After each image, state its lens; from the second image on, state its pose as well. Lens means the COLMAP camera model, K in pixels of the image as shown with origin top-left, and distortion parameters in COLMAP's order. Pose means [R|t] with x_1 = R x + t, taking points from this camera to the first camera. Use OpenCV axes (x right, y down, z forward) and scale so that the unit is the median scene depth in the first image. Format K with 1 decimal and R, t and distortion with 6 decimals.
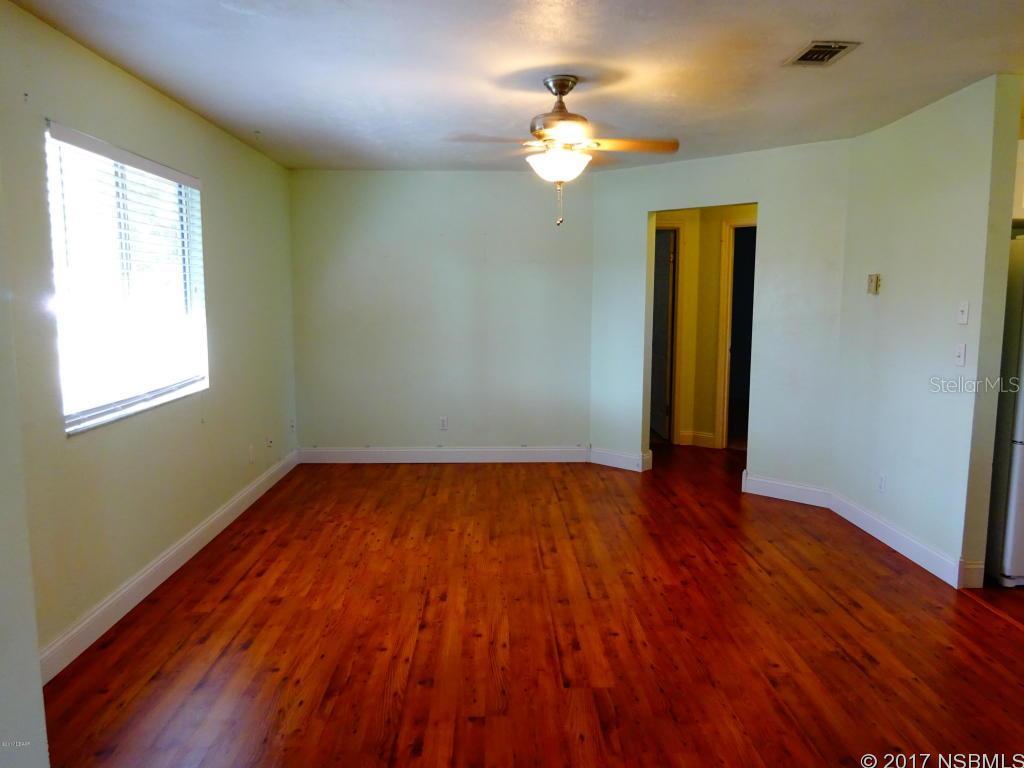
lens RADIAL K [[751.9, 0, 512.0], [0, 751.9, 384.0], [0, 0, 1]] dist [-0.001097, -0.004859]
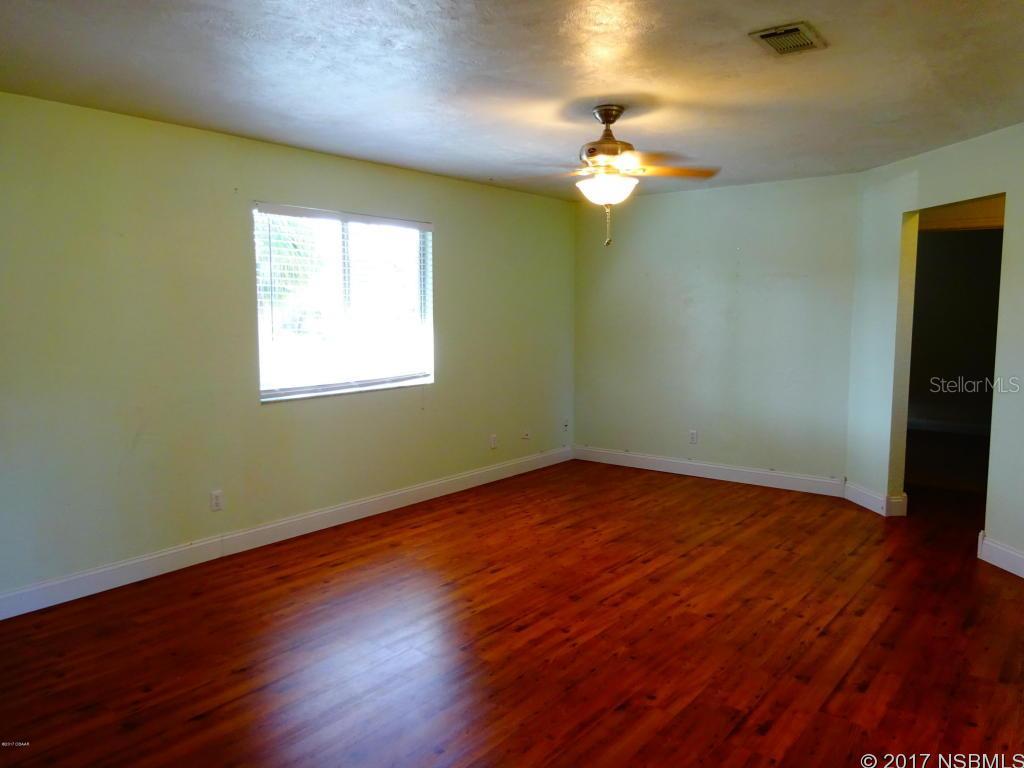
lens RADIAL K [[751.3, 0, 513.1], [0, 751.3, 391.3], [0, 0, 1]] dist [0.000722, 0.002354]
pose [[0.769194, 0.066192, -0.635578, 0.600065], [-0.071565, 0.997287, 0.017252, -0.015051], [0.634996, 0.032215, 0.771844, 0.099632]]
